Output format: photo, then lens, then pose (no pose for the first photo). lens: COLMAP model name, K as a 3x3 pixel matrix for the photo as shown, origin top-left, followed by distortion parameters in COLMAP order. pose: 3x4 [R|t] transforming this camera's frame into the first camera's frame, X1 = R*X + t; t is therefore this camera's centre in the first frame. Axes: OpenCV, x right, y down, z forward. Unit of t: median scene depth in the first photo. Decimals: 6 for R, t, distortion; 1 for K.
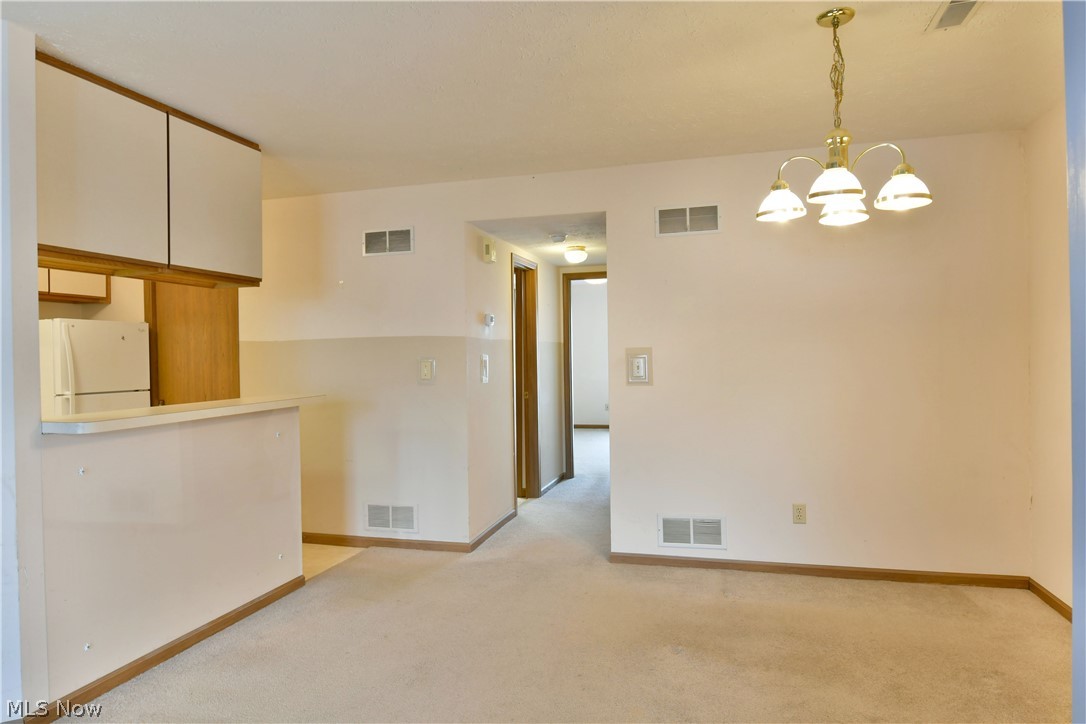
lens RADIAL K [[668.4, 0, 543.0], [0, 668.4, 362.0], [0, 0, 1]] dist [-0.008933, -0.002284]
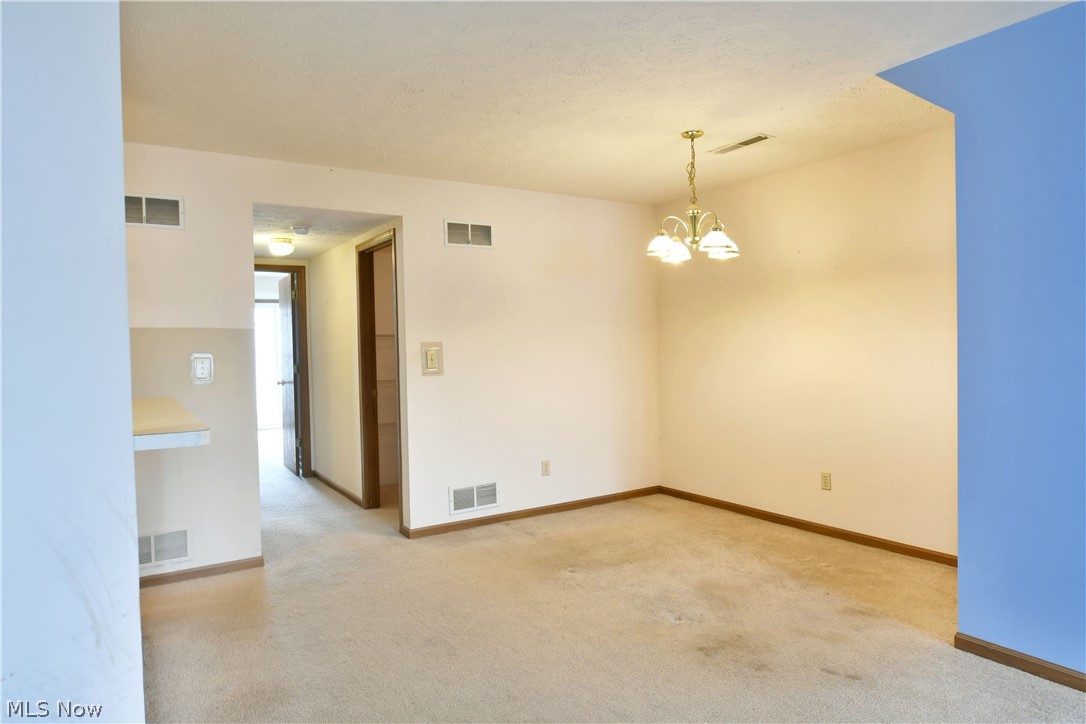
lens RADIAL K [[659.2, 0, 543.5], [0, 659.2, 359.4], [0, 0, 1]] dist [-0.039640, -0.000664]
pose [[0.660919, -0.011282, 0.750373, -0.572977], [0.020479, 0.999786, -0.003006, 0.015492], [-0.750178, 0.017354, 0.661008, 0.131916]]
